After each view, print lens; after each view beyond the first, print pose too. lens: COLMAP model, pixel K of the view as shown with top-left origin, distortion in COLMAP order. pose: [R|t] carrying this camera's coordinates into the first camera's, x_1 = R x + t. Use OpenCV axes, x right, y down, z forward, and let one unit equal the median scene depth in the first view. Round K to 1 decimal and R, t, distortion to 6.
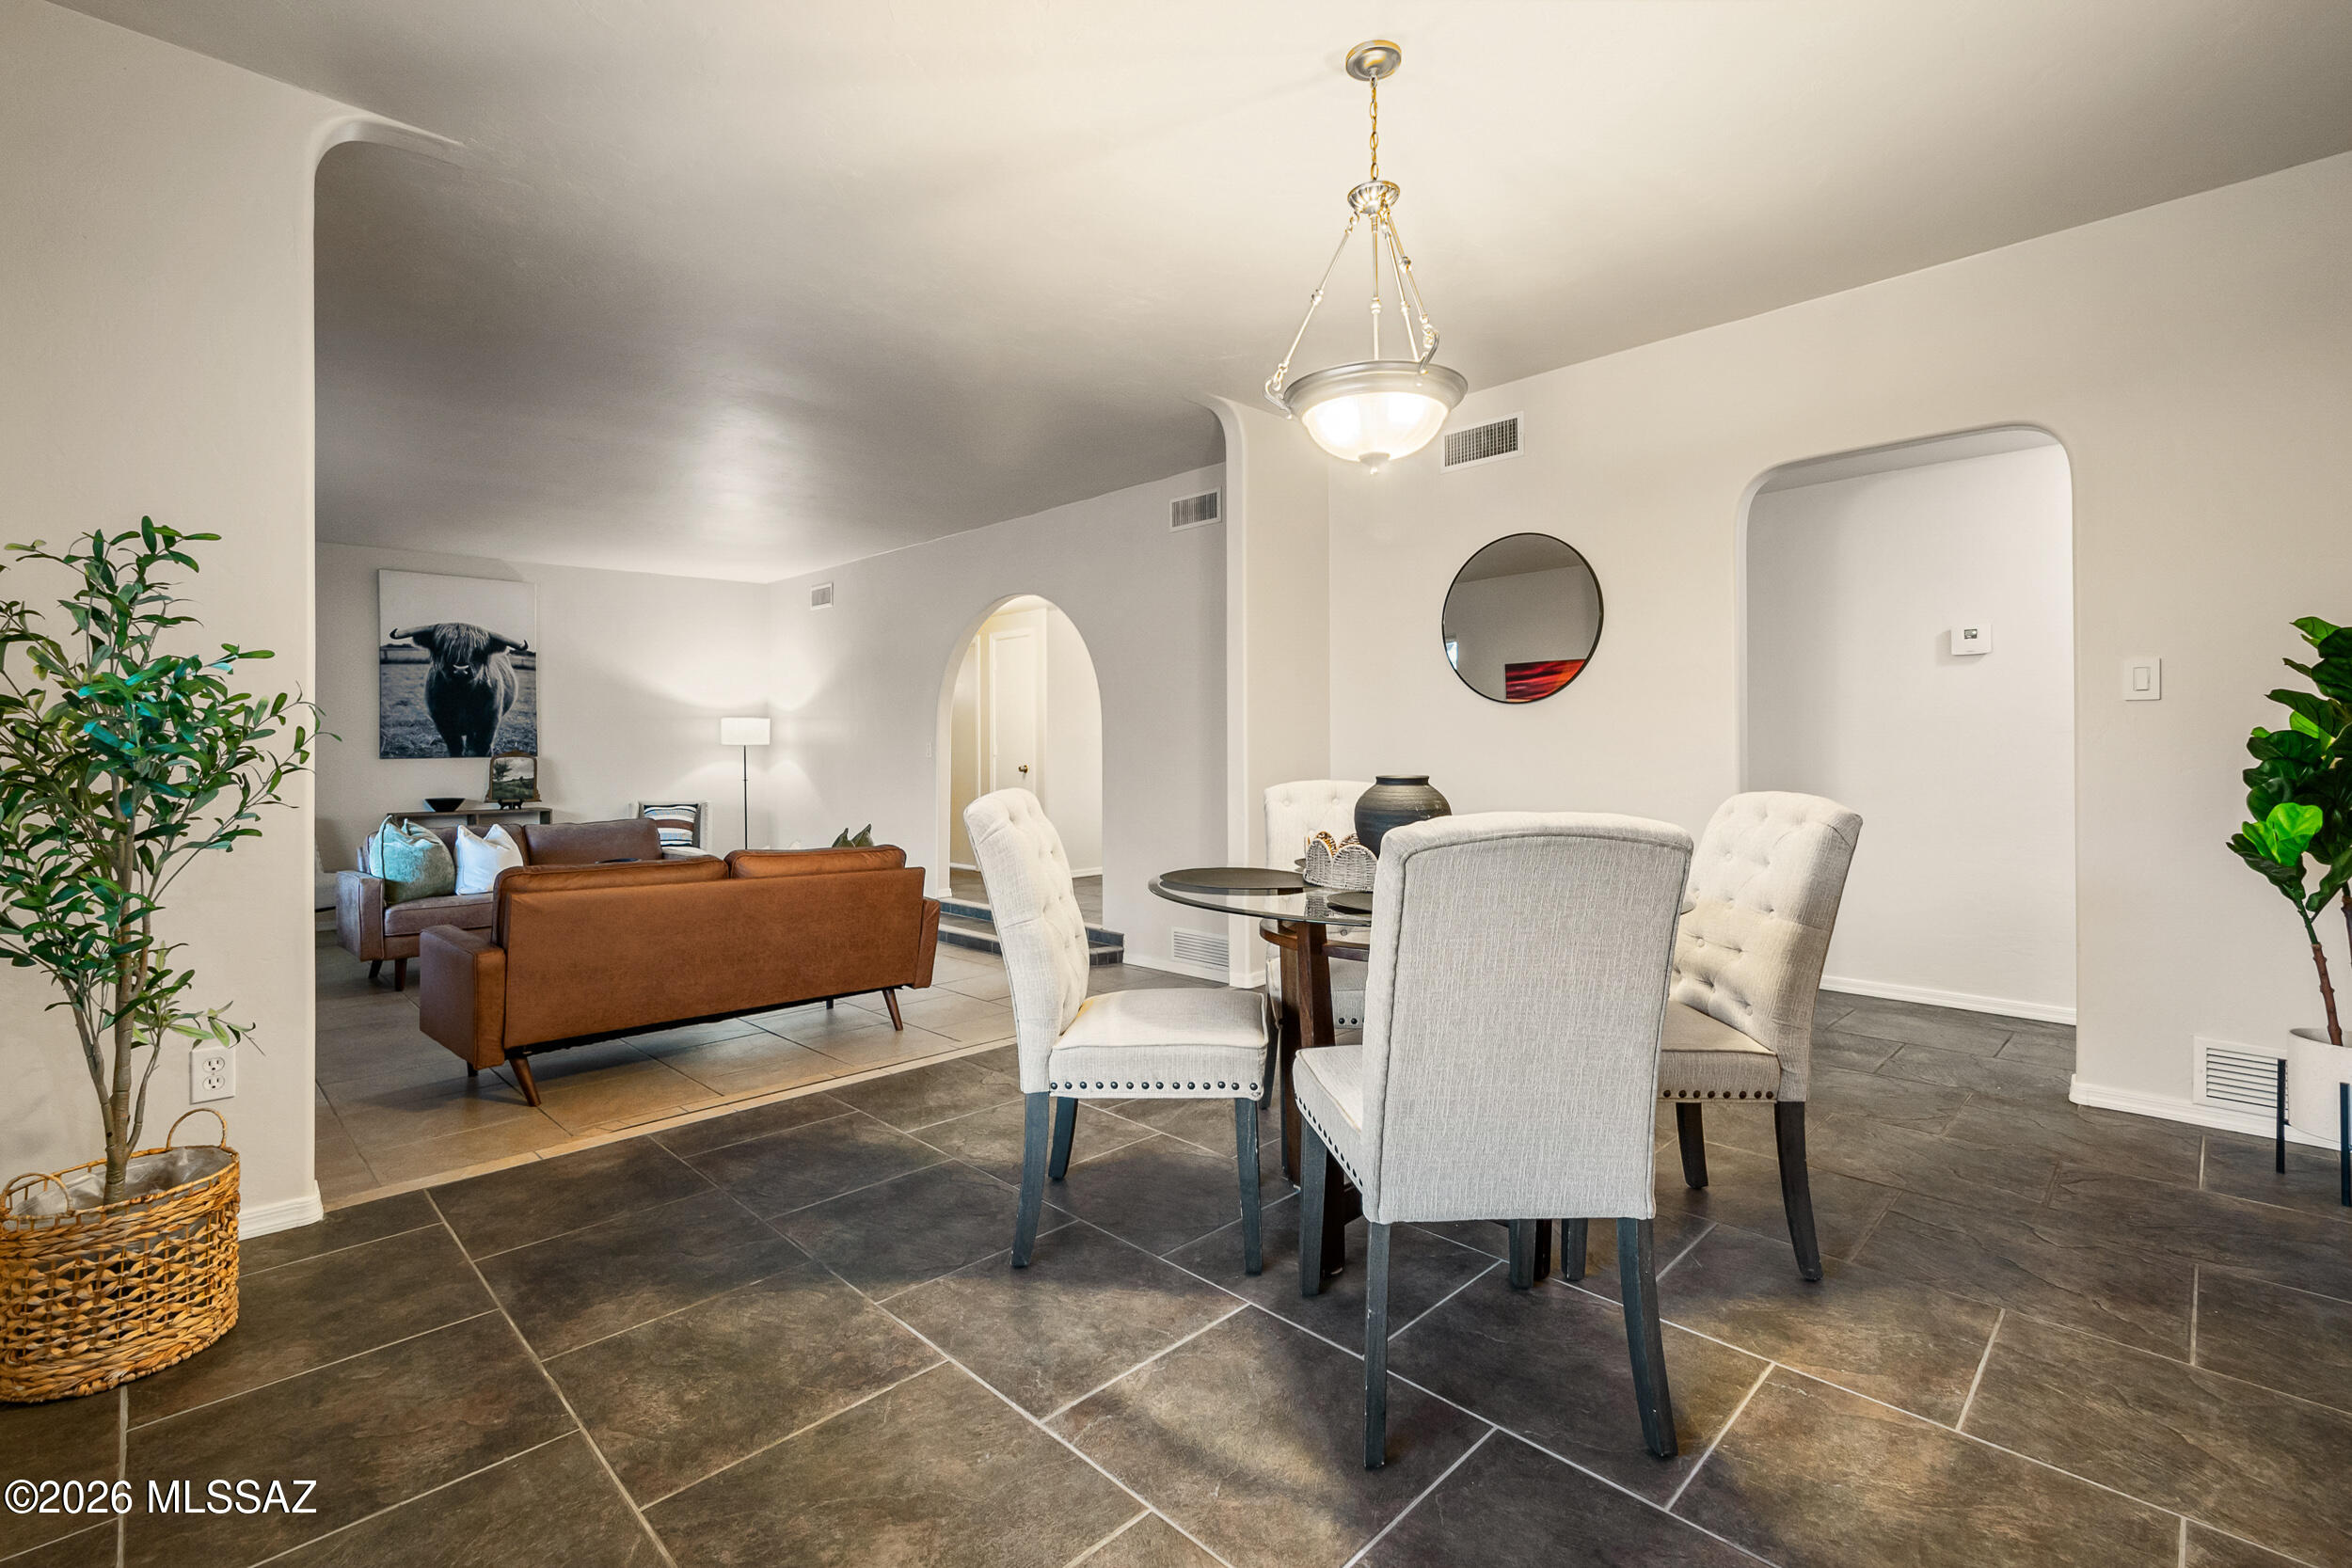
lens RADIAL K [[1035.3, 0, 1166.0], [0, 1035.3, 741.8], [0, 0, 1]] dist [0.008999, -0.001629]
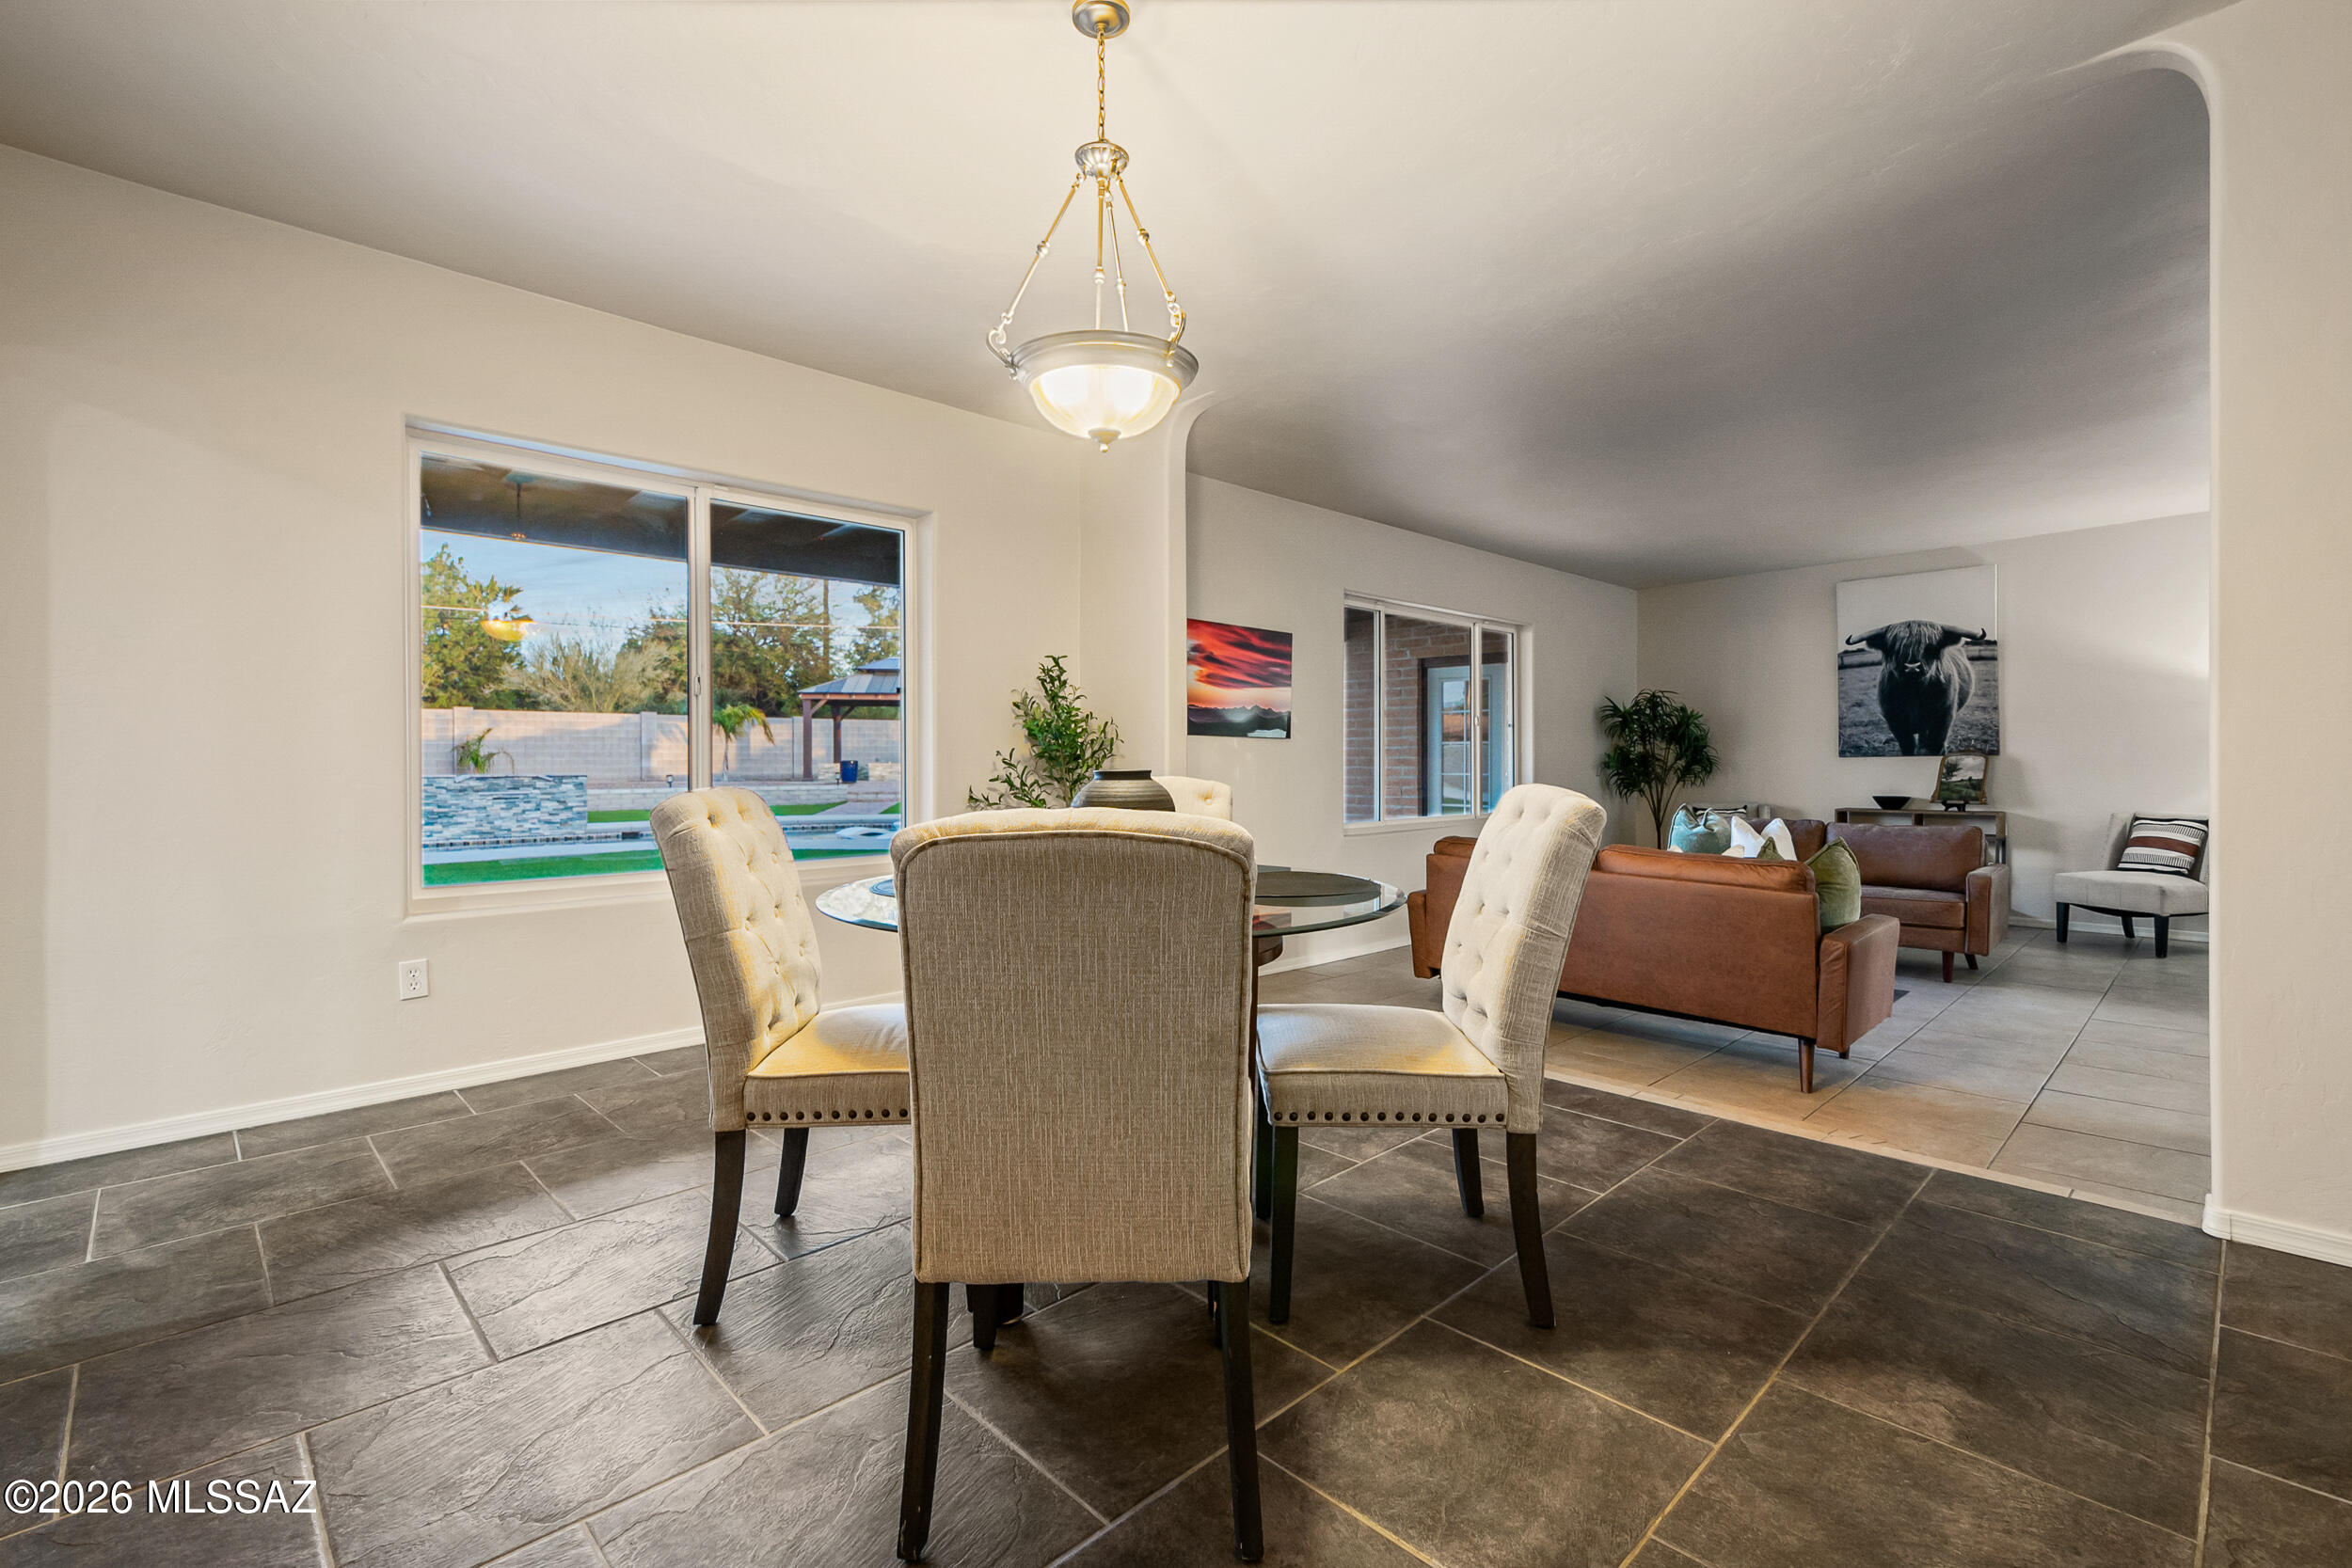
lens RADIAL K [[1035.3, 0, 1176.0], [0, 1035.3, 782.8], [0, 0, 1]] dist [0.008999, -0.001629]
pose [[-0.010176, 0.025750, -0.999617, 0.326008], [0.011785, 0.999602, 0.025629, 0.006888], [0.999879, -0.011520, -0.010476, 0.309789]]
